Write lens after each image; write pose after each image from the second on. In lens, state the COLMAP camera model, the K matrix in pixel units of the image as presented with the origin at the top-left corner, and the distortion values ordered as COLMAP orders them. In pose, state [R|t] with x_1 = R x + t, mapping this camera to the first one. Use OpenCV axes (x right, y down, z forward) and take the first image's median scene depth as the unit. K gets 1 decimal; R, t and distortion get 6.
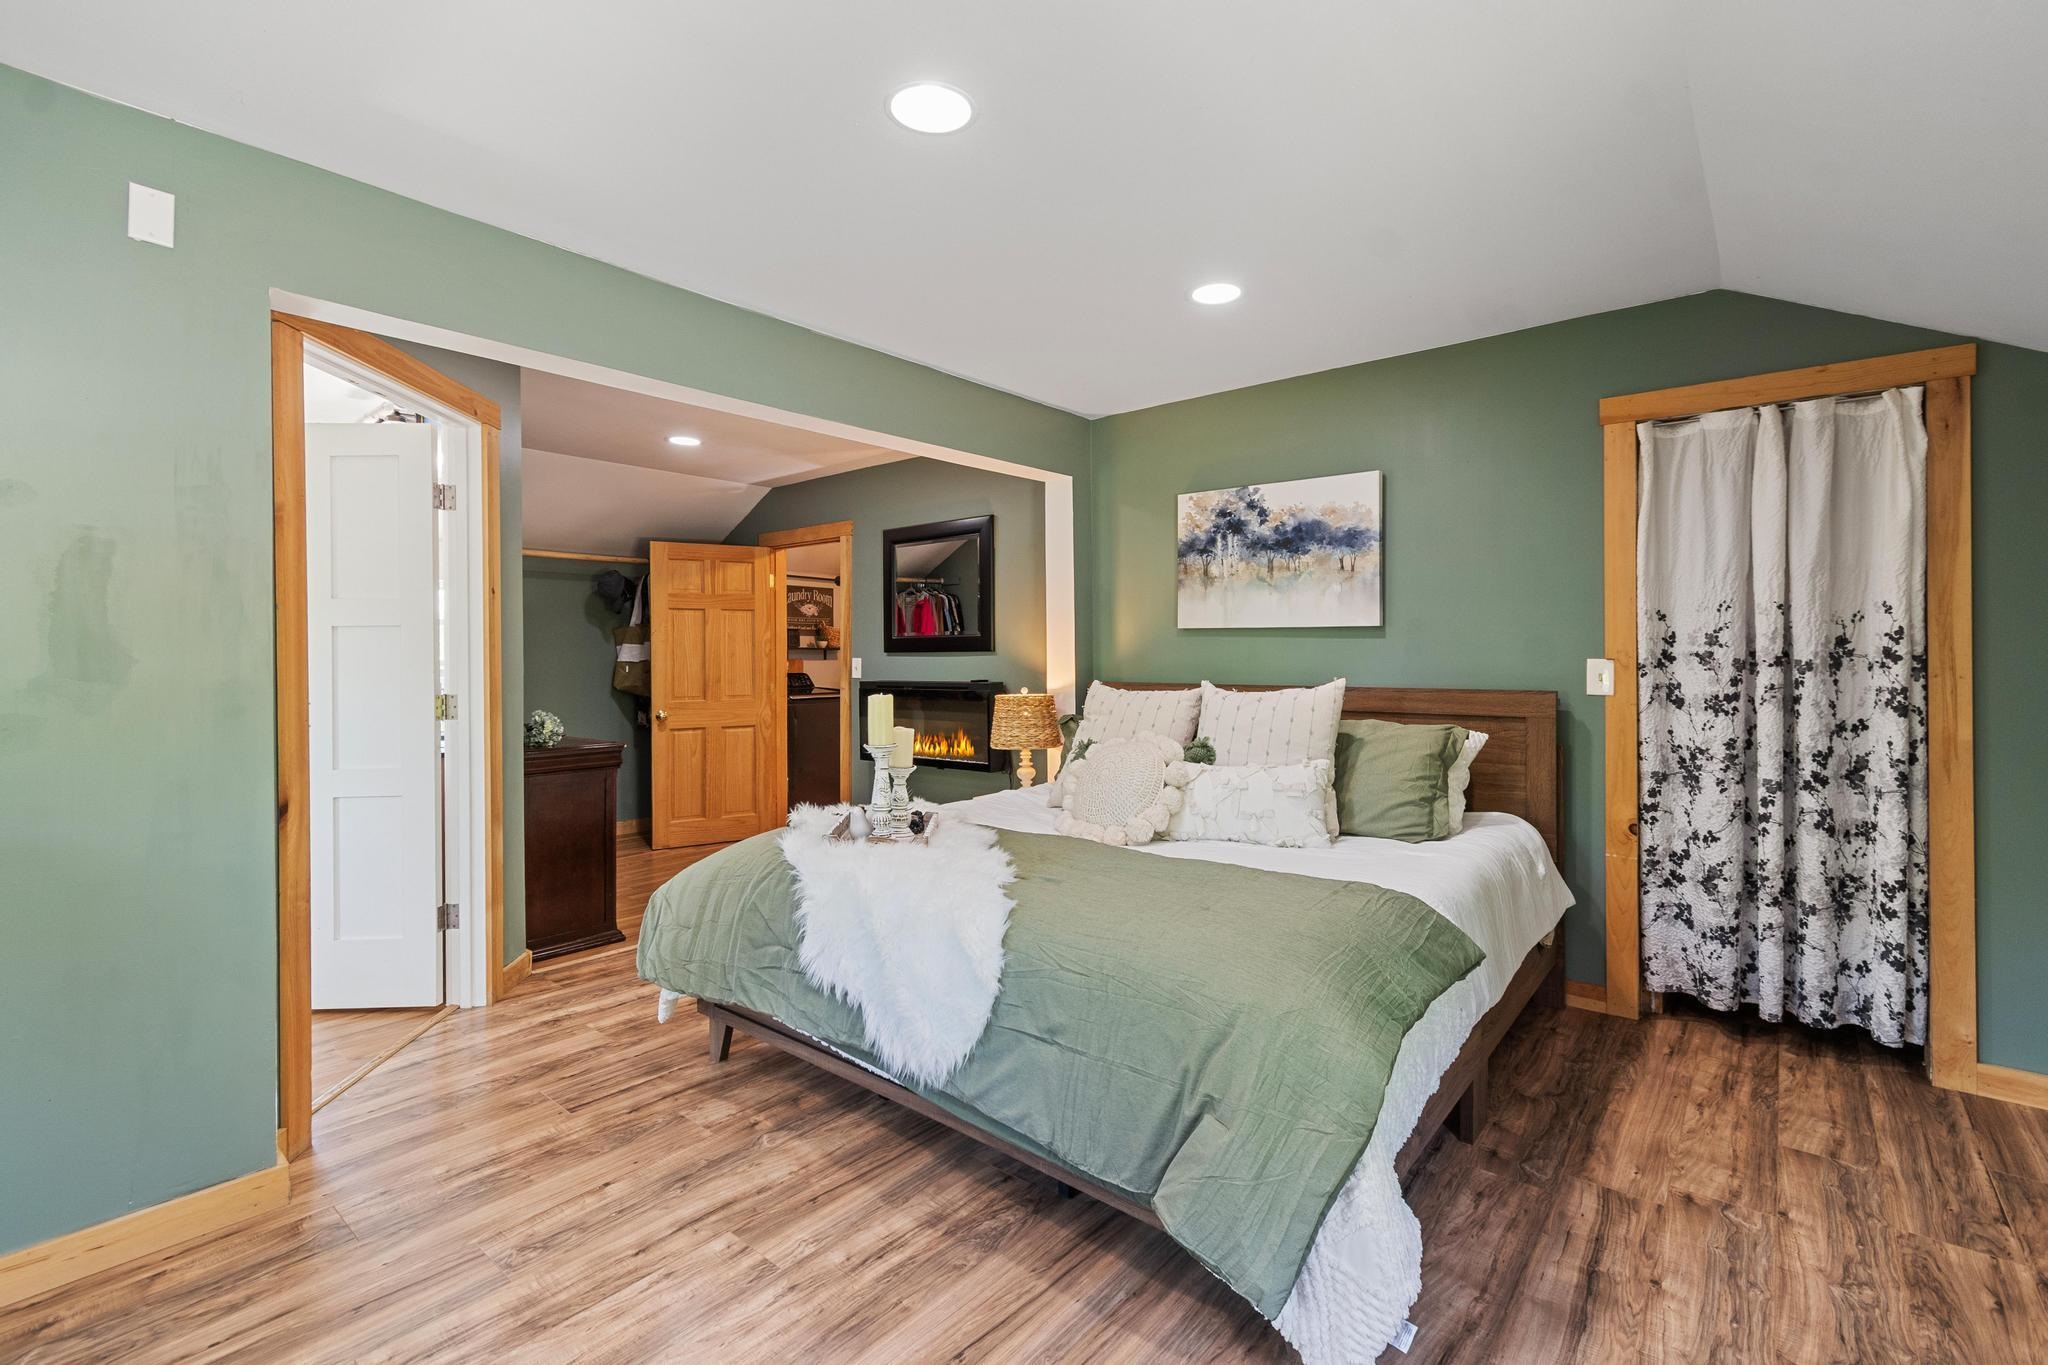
lens RADIAL K [[924.3, 0, 1019.1], [0, 924.3, 667.9], [0, 0, 1]] dist [-0.012569, 0.000780]
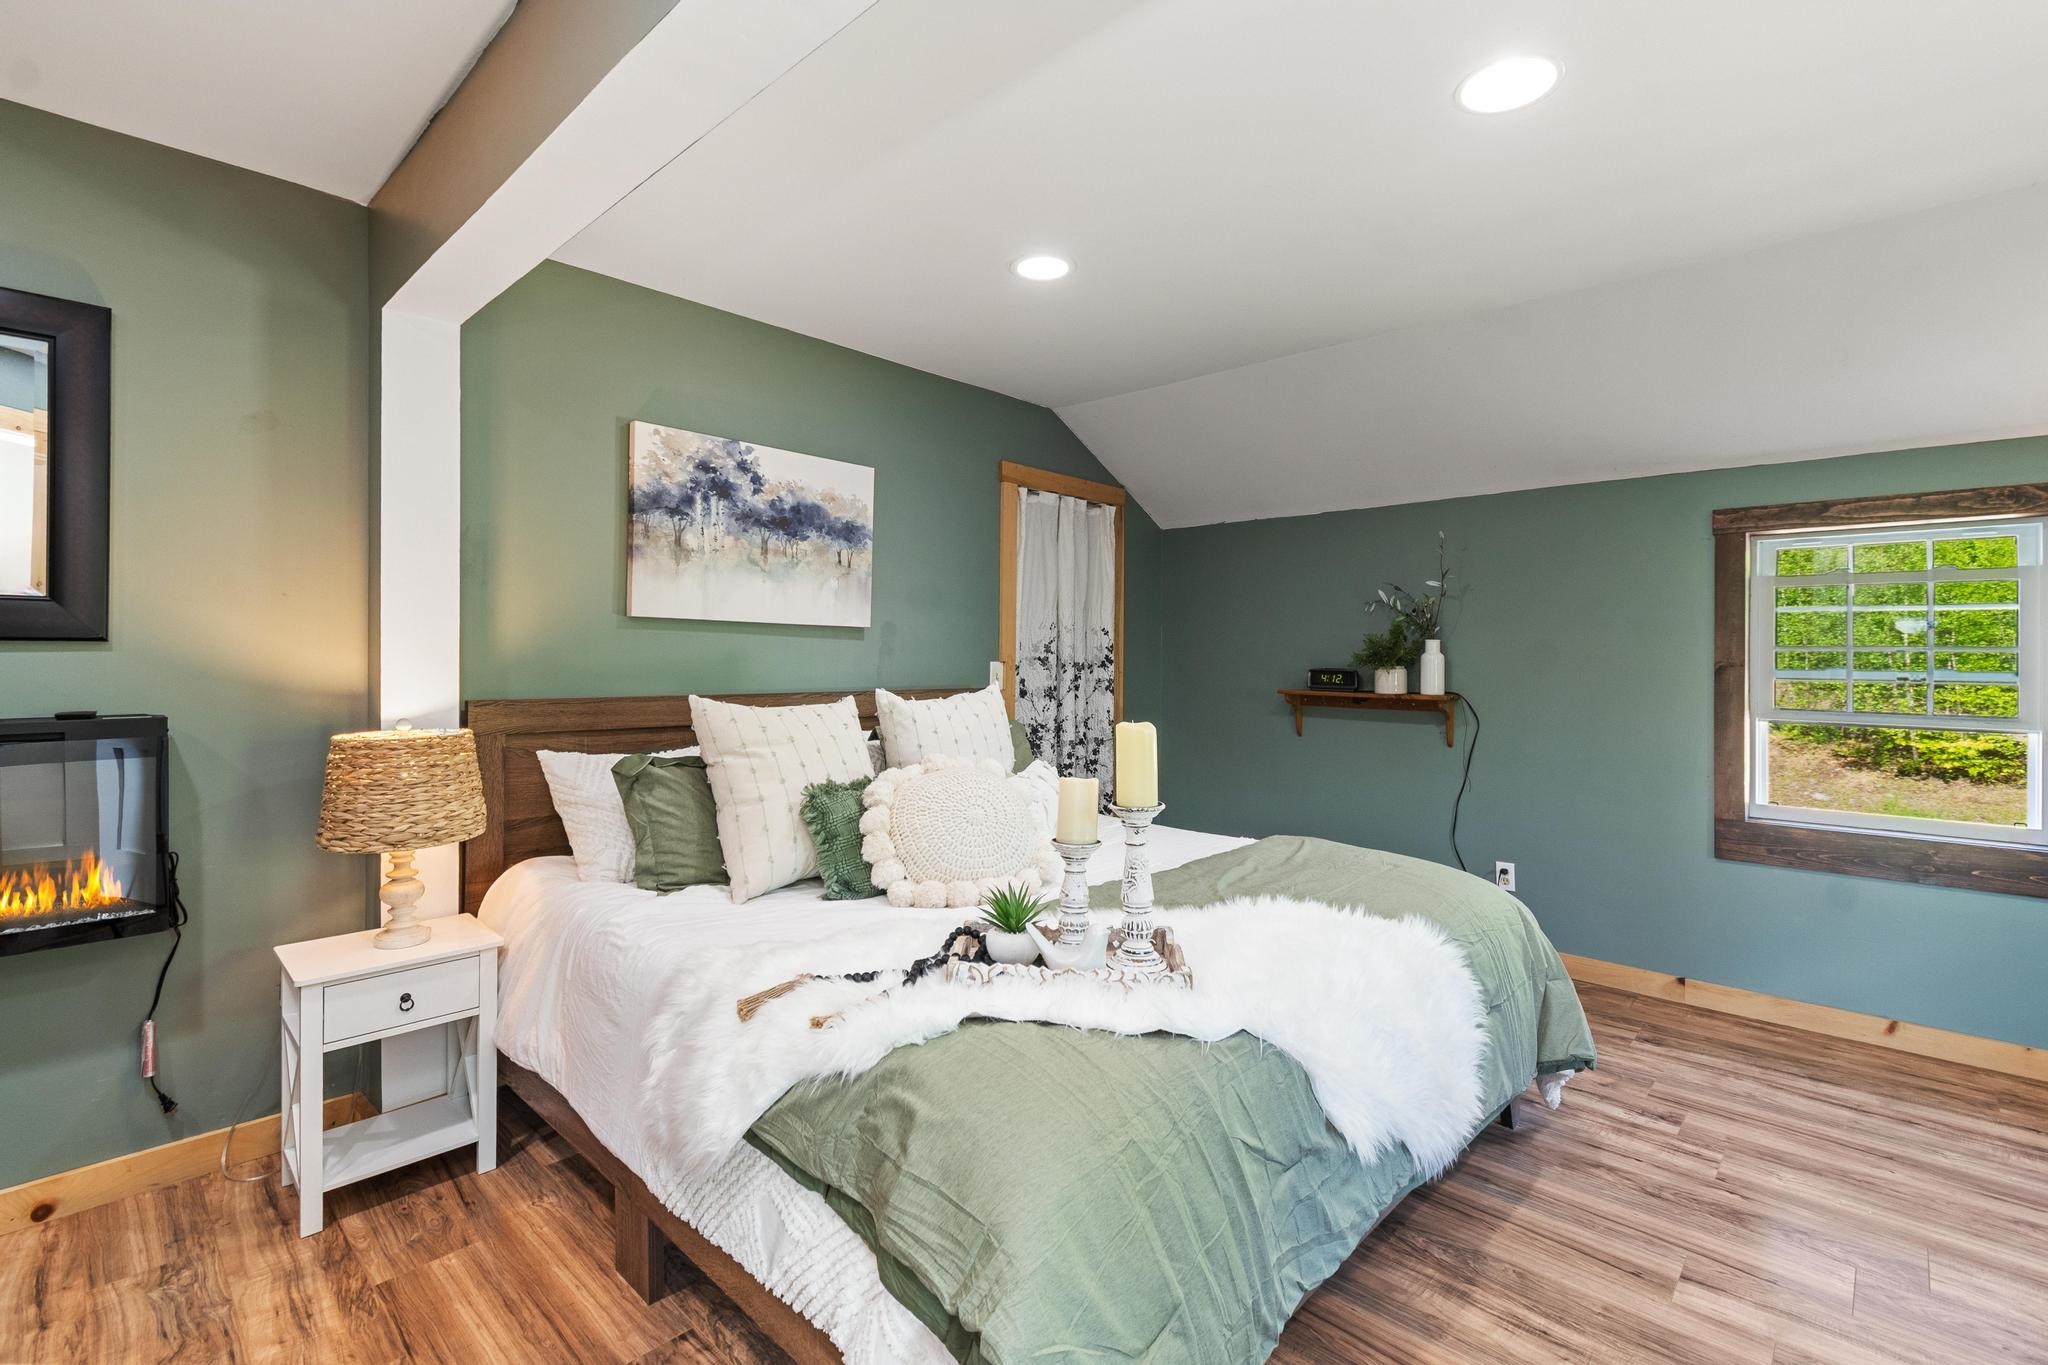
lens RADIAL K [[924.3, 0, 1019.1], [0, 924.3, 667.9], [0, 0, 1]] dist [-0.012569, 0.000780]
pose [[0.057714, -0.012341, 0.998257, -0.542657], [-0.001448, 0.999922, 0.012445, -0.014152], [-0.998332, -0.002164, 0.057691, 0.739561]]
